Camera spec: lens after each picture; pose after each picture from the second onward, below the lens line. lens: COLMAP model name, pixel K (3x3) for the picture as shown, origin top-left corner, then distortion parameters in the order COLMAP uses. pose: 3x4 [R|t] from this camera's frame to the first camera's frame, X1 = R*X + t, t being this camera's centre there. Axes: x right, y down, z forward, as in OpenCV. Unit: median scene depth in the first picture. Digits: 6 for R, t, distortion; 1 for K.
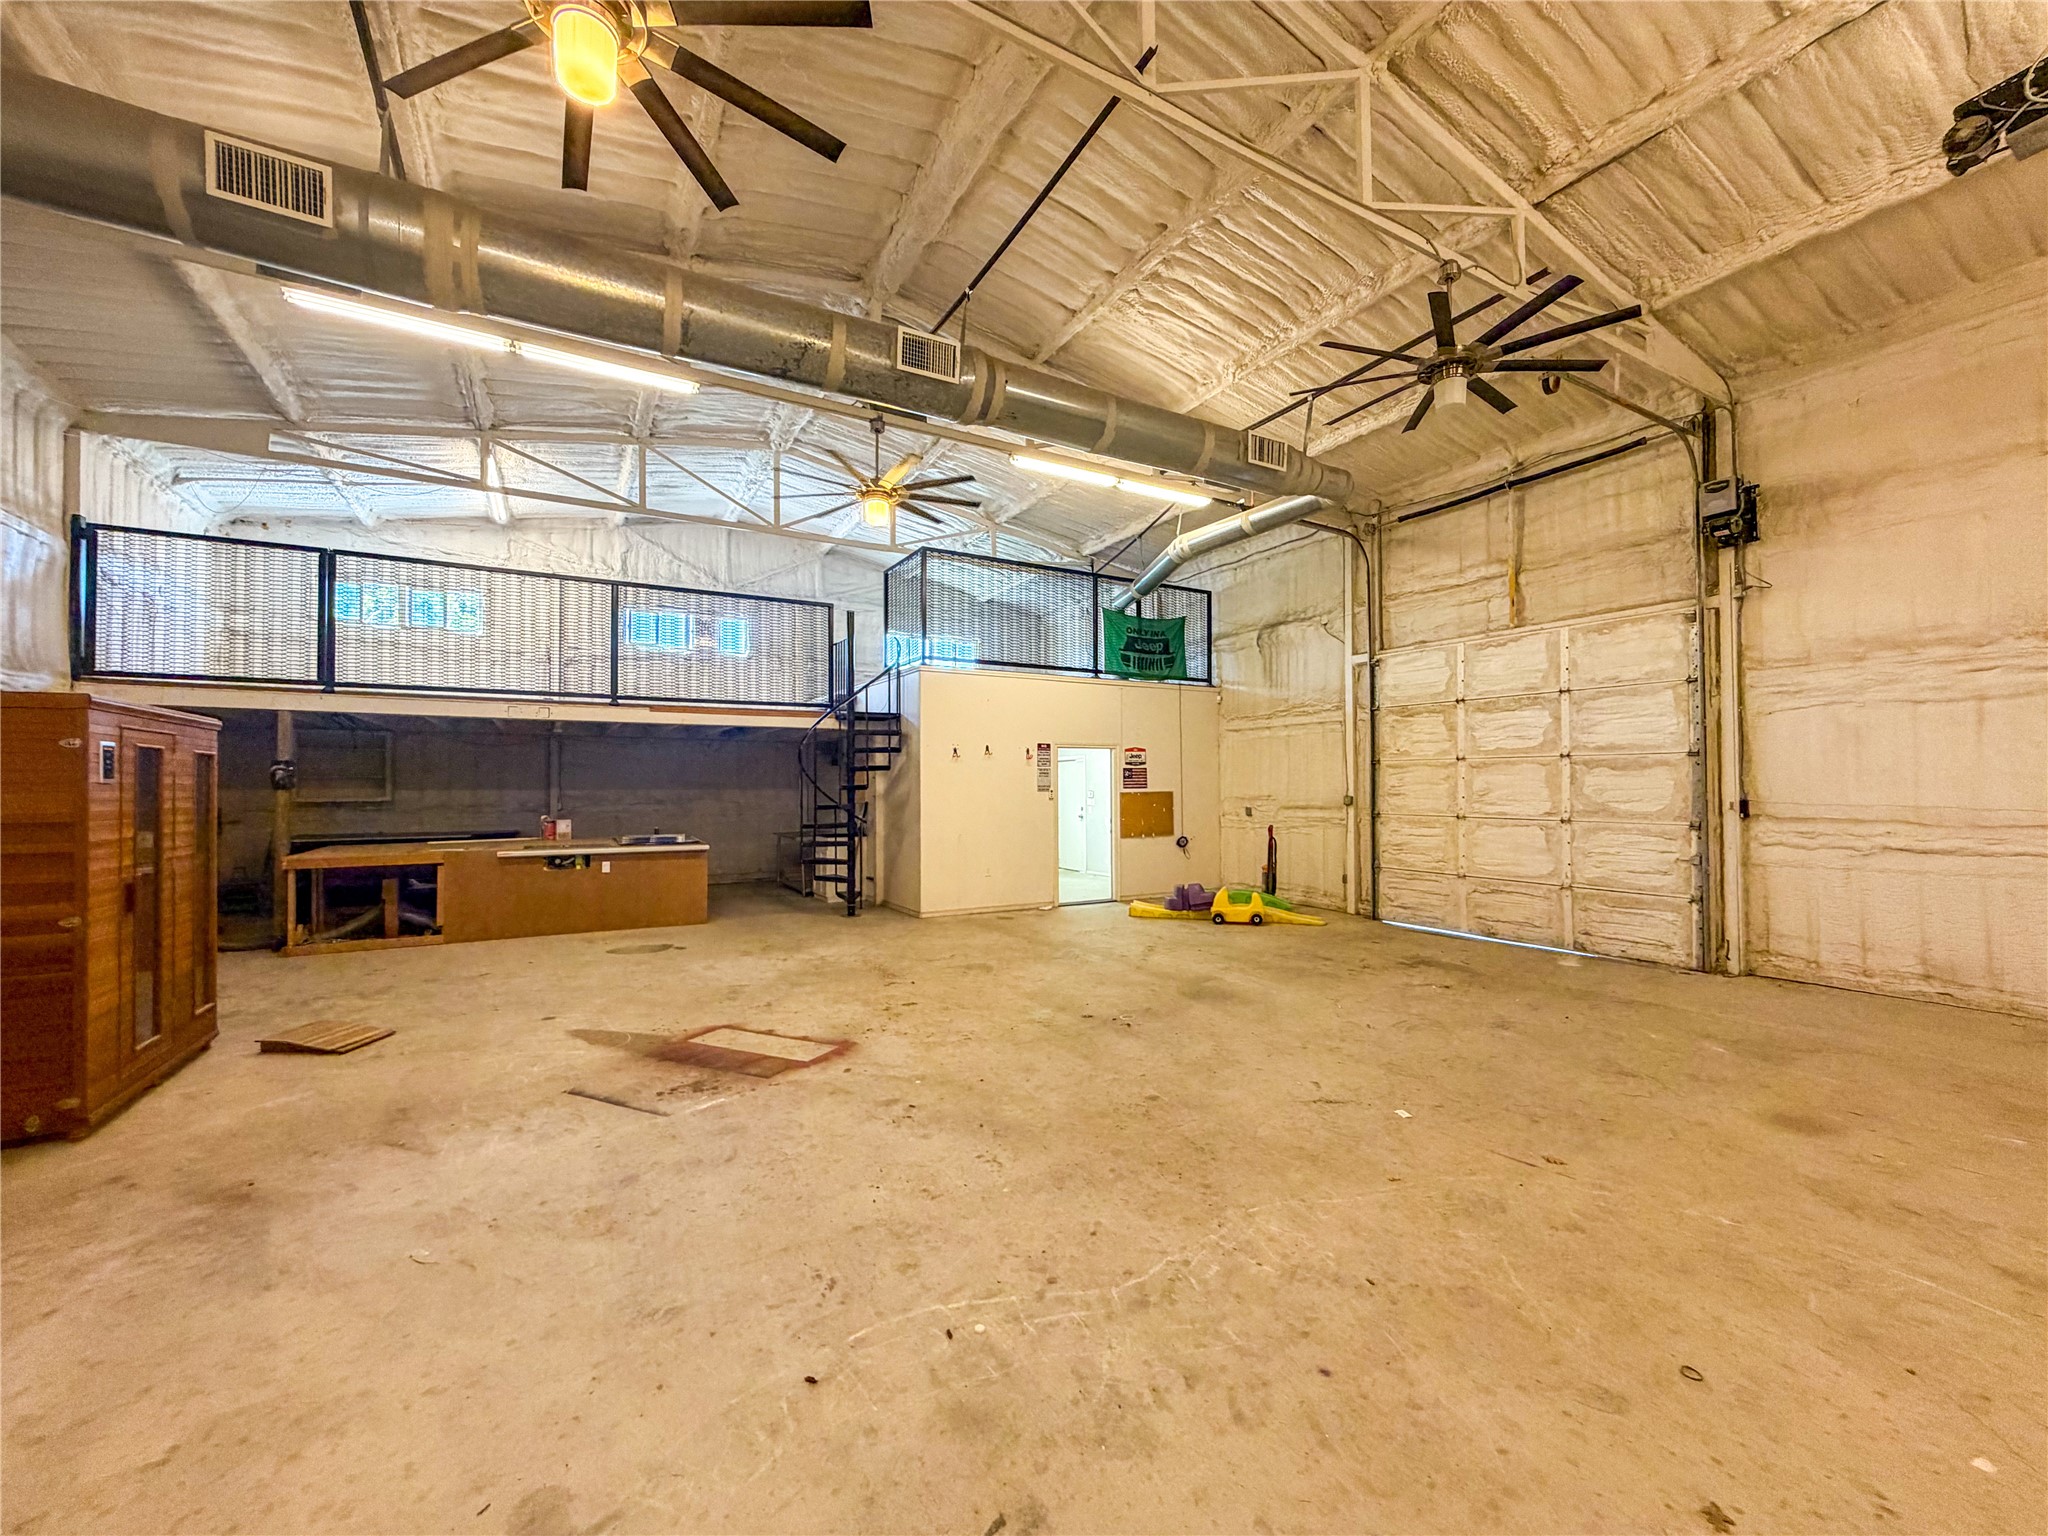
lens RADIAL K [[816.9, 0, 1020.5], [0, 816.9, 769.1], [0, 0, 1]] dist [-0.000706, 0.000296]
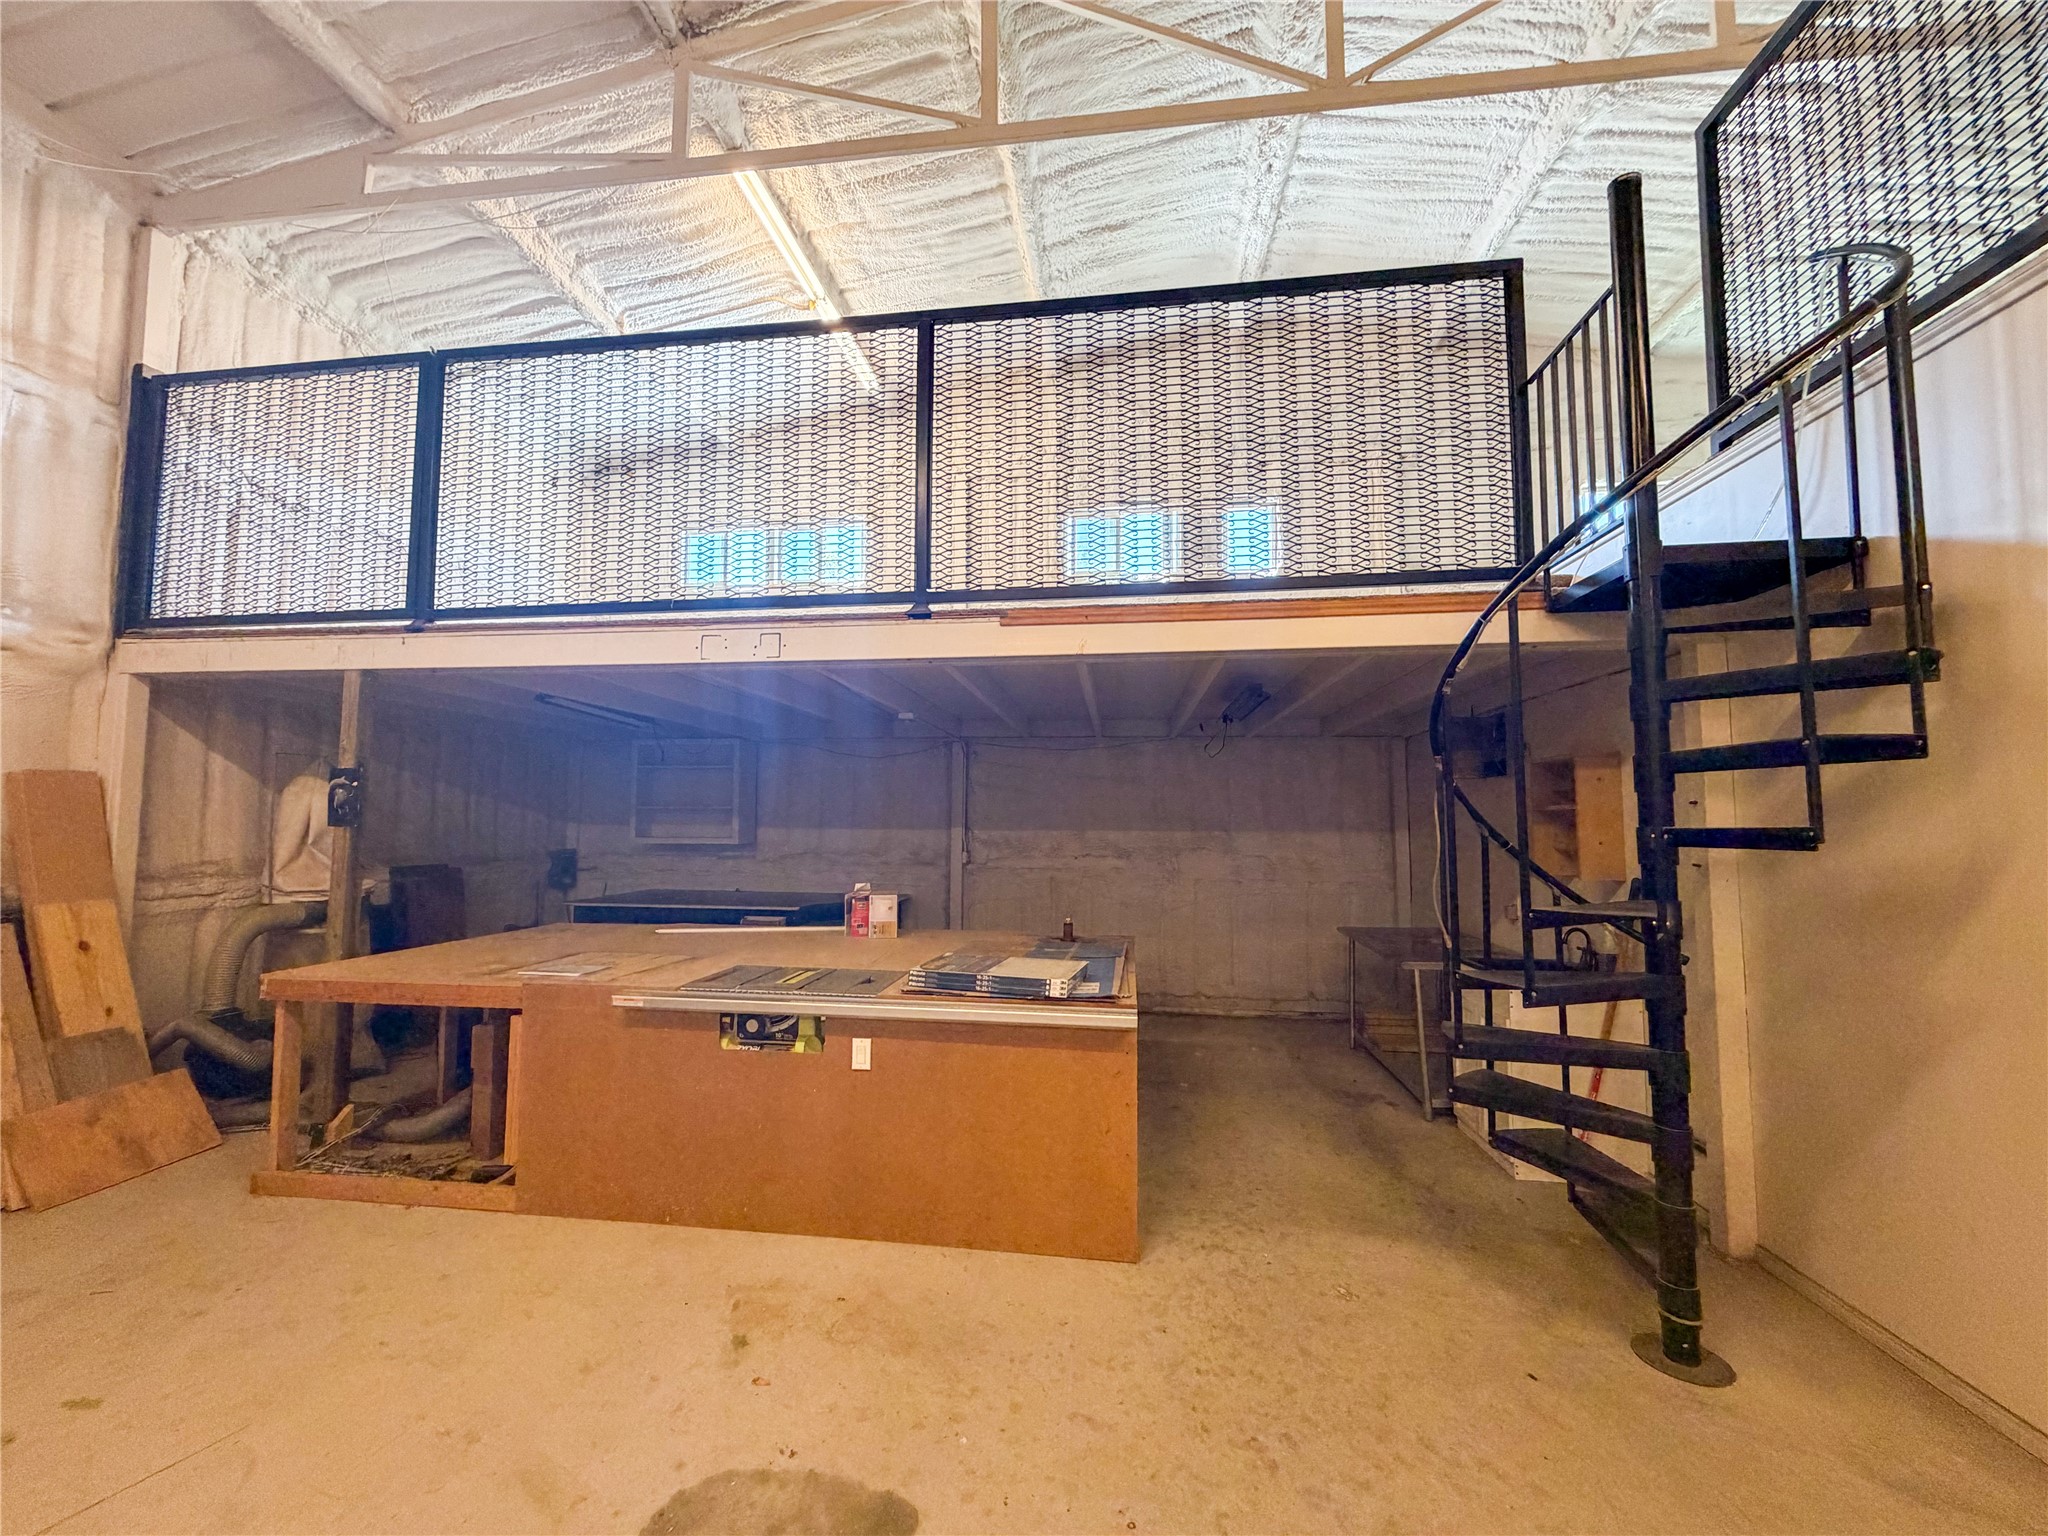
lens RADIAL K [[816.9, 0, 1020.5], [0, 816.9, 769.1], [0, 0, 1]] dist [-0.000706, 0.000296]
pose [[0.795066, -0.033579, -0.605593, -0.229910], [0.005562, 0.998828, -0.048081, 0.014212], [0.606497, 0.034859, 0.794321, 0.739382]]
